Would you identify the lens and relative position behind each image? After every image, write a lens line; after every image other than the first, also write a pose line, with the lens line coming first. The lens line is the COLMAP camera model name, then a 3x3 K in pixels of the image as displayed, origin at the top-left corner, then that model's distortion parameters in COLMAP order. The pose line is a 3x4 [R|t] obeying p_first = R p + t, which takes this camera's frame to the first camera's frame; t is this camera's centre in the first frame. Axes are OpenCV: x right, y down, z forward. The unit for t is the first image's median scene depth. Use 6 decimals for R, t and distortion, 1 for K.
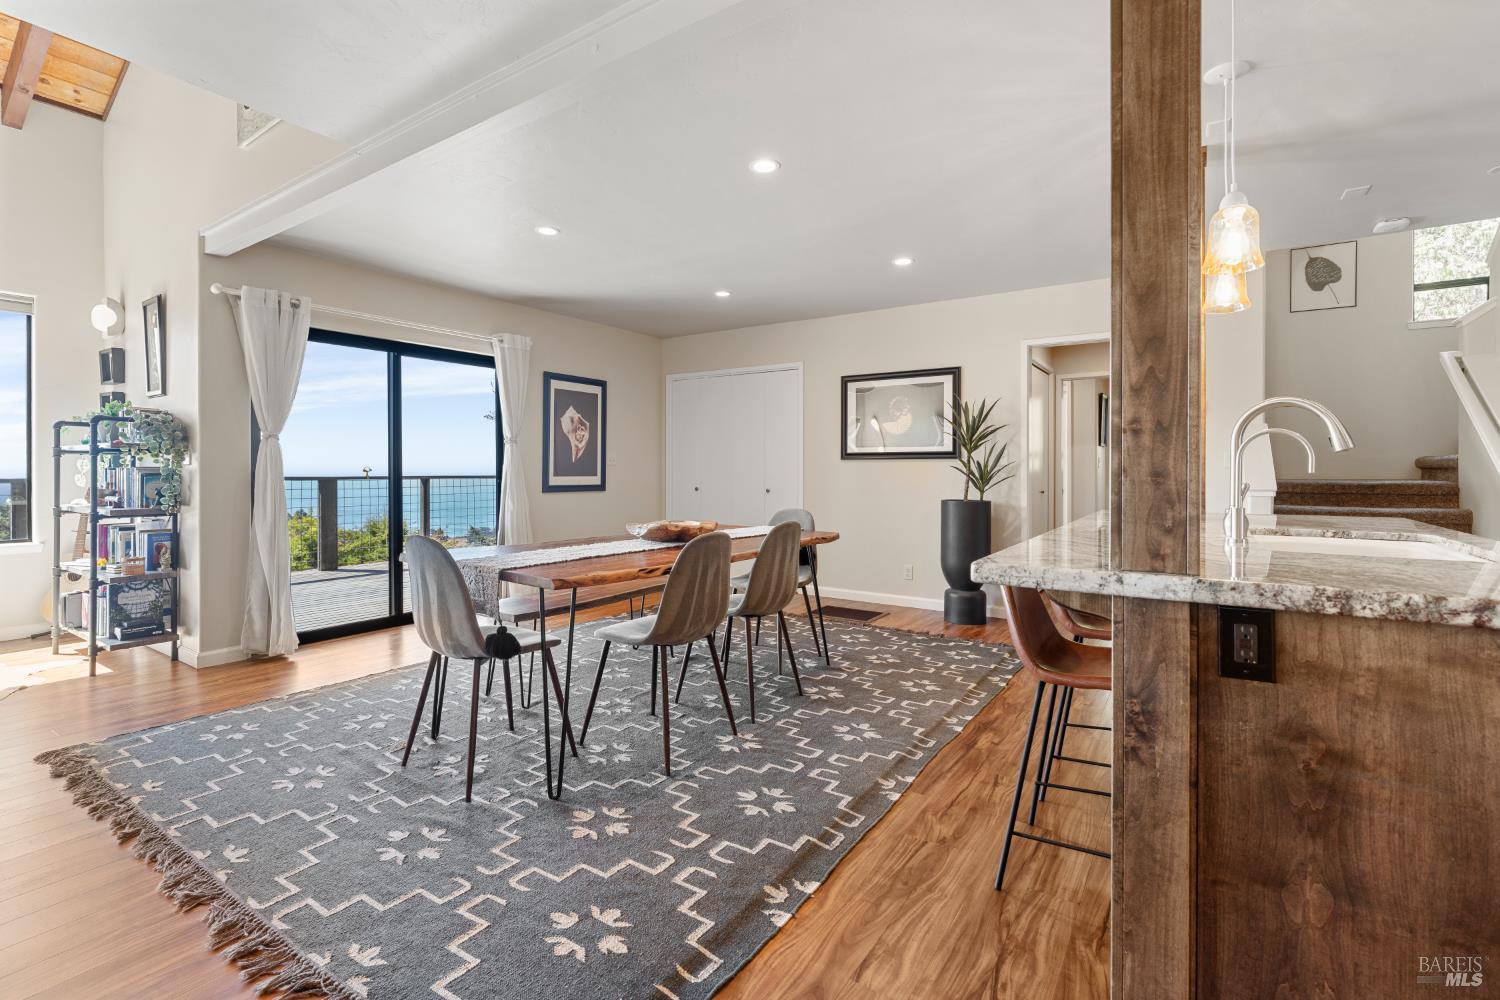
lens RADIAL K [[675.2, 0, 755.7], [0, 675.2, 473.5], [0, 0, 1]] dist [-0.002908, 0.000114]
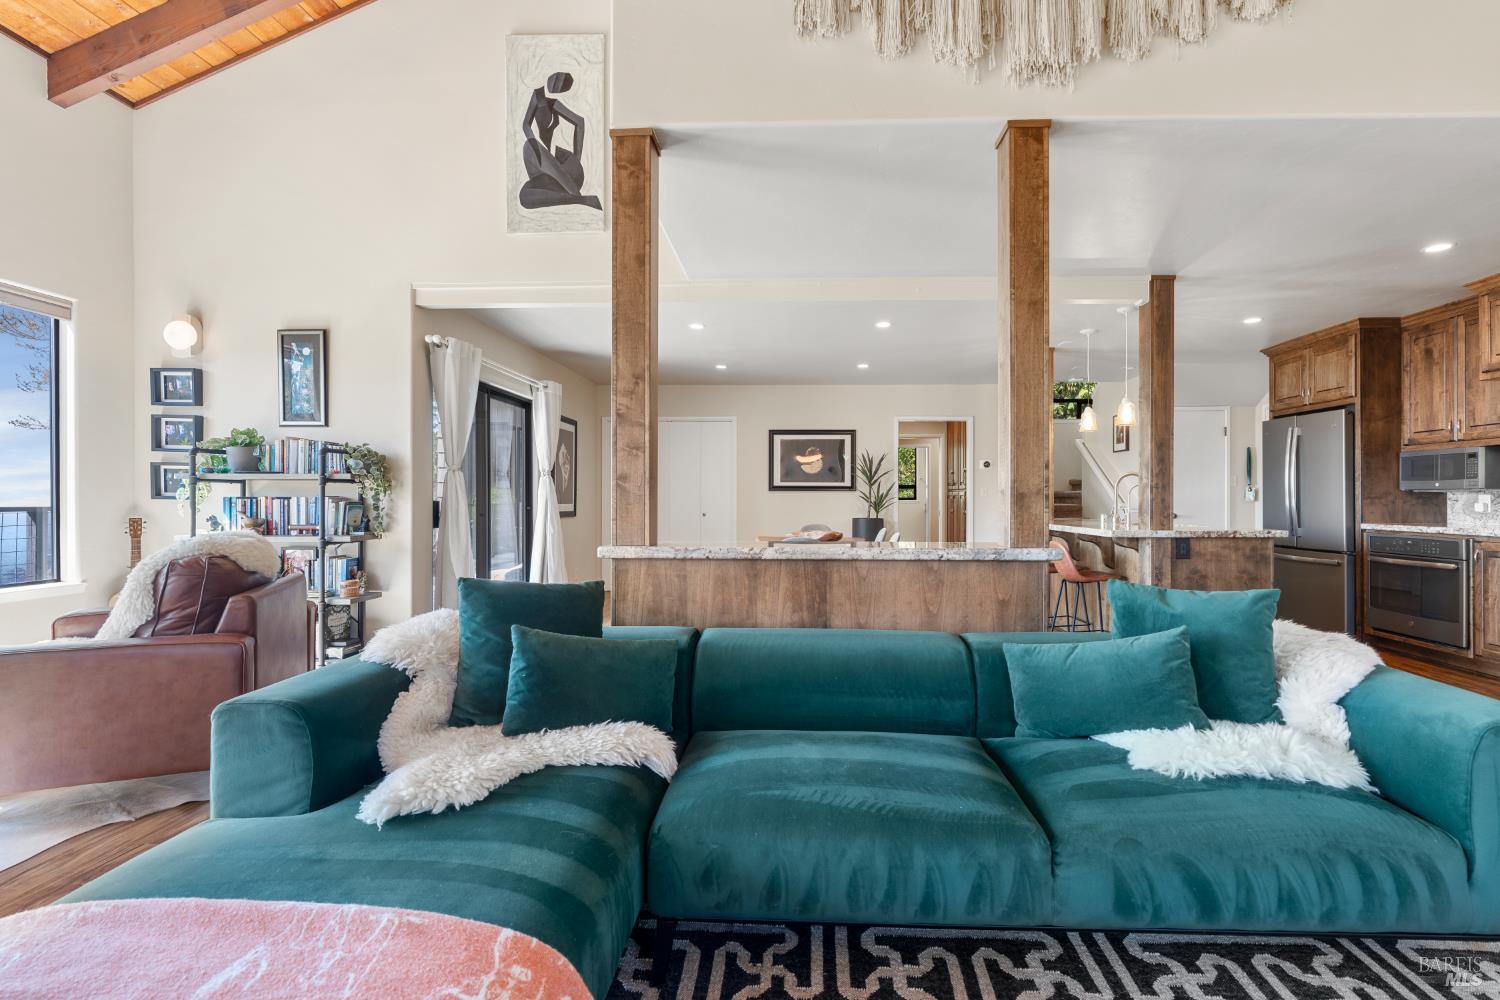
lens RADIAL K [[675.2, 0, 786.7], [0, 675.2, 494.6], [0, 0, 1]] dist [-0.002908, 0.000114]
pose [[0.847828, 0.003376, 0.530260, -0.827459], [0.001997, 0.999952, -0.009559, 0.000145], [-0.530267, 0.009163, 0.847781, -0.254032]]
